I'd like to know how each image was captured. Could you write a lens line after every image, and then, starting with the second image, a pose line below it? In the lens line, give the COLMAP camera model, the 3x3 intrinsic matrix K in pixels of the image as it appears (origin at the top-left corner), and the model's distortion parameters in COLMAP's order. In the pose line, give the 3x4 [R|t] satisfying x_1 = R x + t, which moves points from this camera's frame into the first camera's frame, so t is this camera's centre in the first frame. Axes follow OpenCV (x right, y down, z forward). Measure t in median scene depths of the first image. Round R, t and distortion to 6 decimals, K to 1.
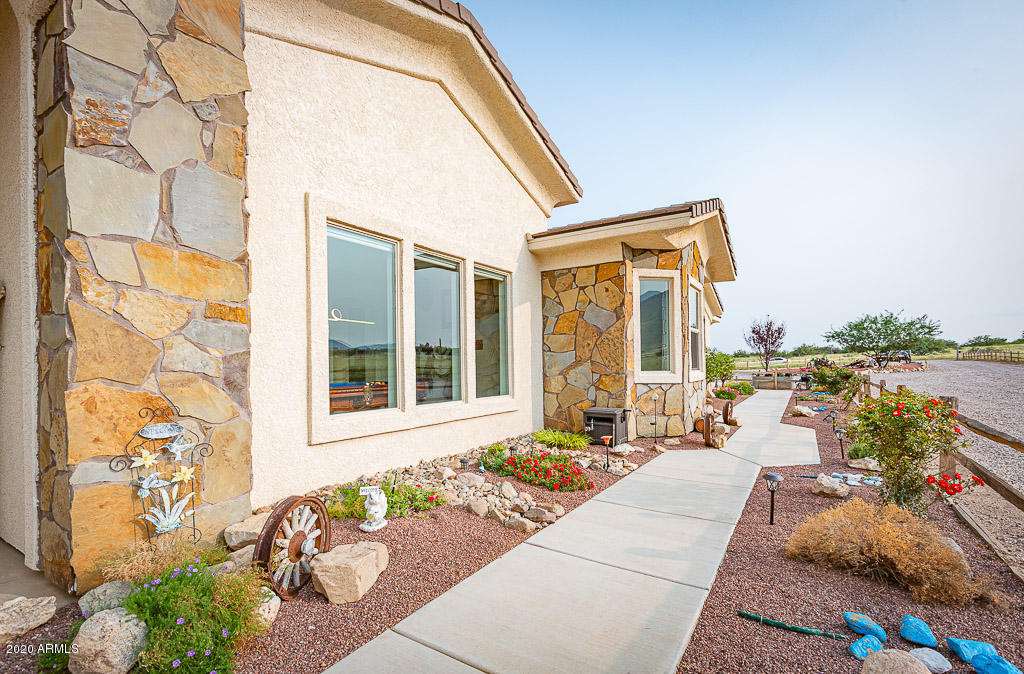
lens RADIAL K [[452.5, 0, 511.7], [0, 452.5, 368.4], [0, 0, 1]] dist [-0.000651, -0.000133]
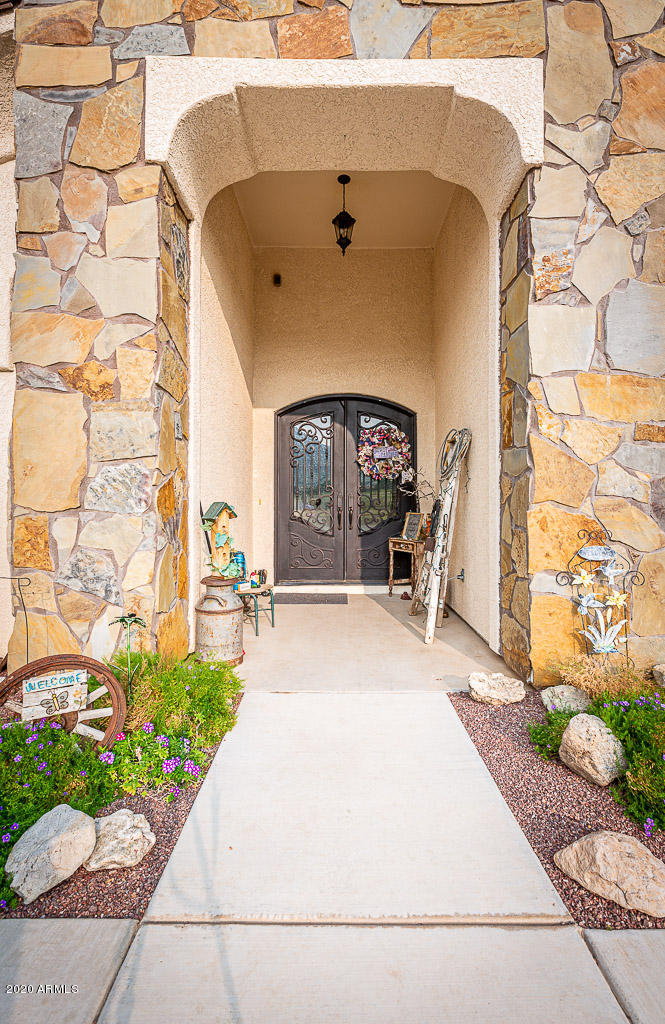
lens RADIAL K [[439.5, 0, 332.5], [0, 439.5, 512.0], [0, 0, 1]] dist [0.000771, 0.000036]
pose [[0.542143, 0.018092, -0.840091, -0.270833], [-0.015316, 0.999815, 0.011647, 0.043678], [0.840147, 0.006553, 0.542320, -0.047054]]
